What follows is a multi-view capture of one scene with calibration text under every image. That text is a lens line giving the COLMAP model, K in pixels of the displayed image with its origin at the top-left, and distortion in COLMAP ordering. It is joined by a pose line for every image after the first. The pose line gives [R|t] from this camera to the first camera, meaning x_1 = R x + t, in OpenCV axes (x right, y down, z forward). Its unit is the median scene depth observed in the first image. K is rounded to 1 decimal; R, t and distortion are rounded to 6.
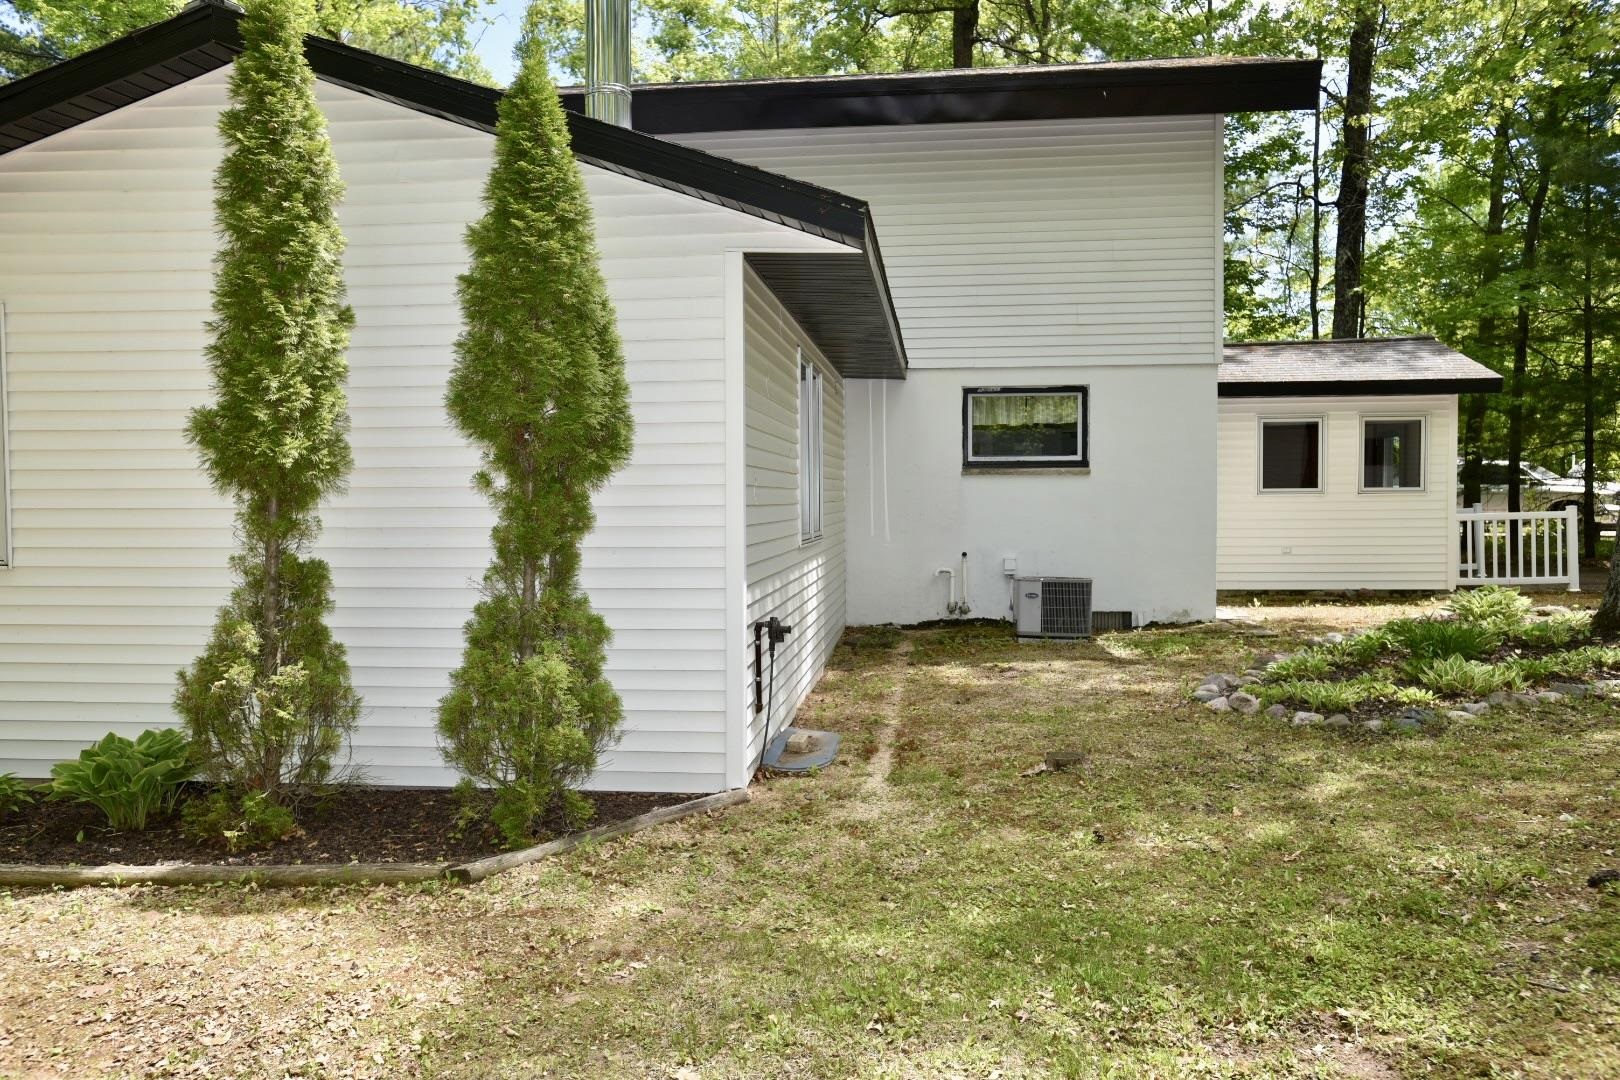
lens RADIAL K [[1140.0, 0, 810.0], [0, 1140.0, 540.0], [0, 0, 1]] dist [0.029211, -0.000173]
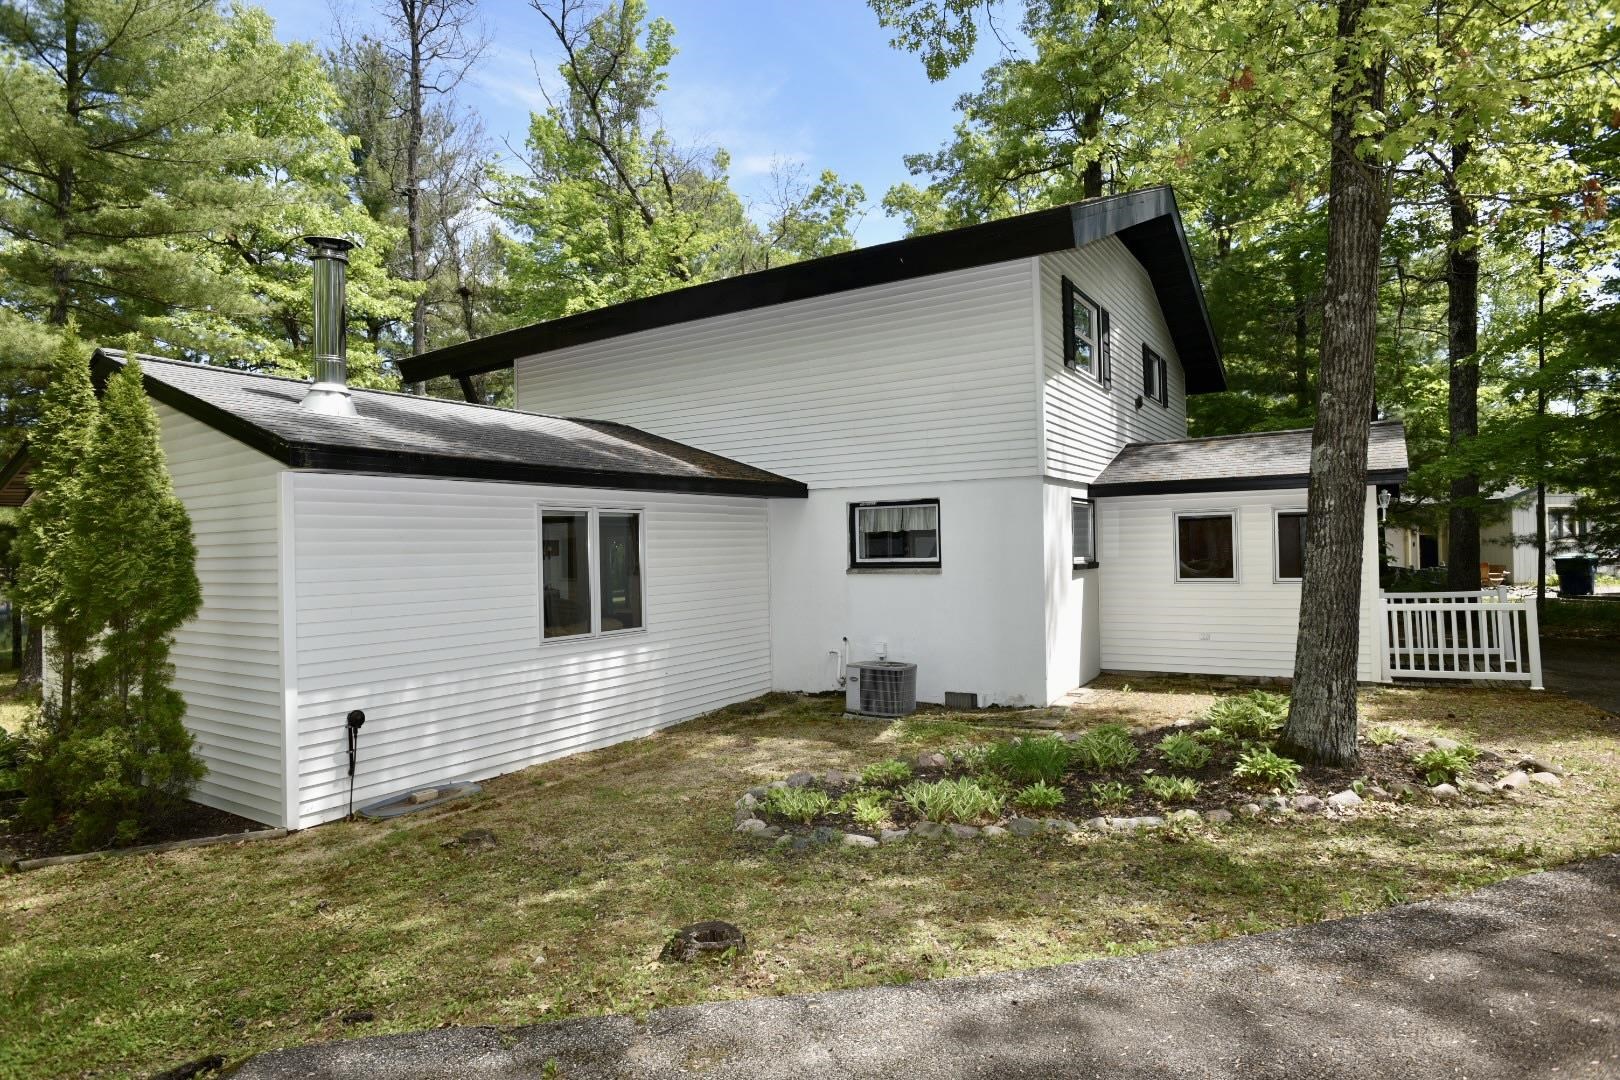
lens RADIAL K [[880.5, 0, 810.0], [0, 880.5, 540.0], [0, 0, 1]] dist [-0.023986, 0.000662]
pose [[0.894887, -0.017451, -0.445951, 0.523688], [0.000921, 0.999305, -0.037258, -0.058331], [0.446291, 0.032932, 0.894282, 0.131868]]
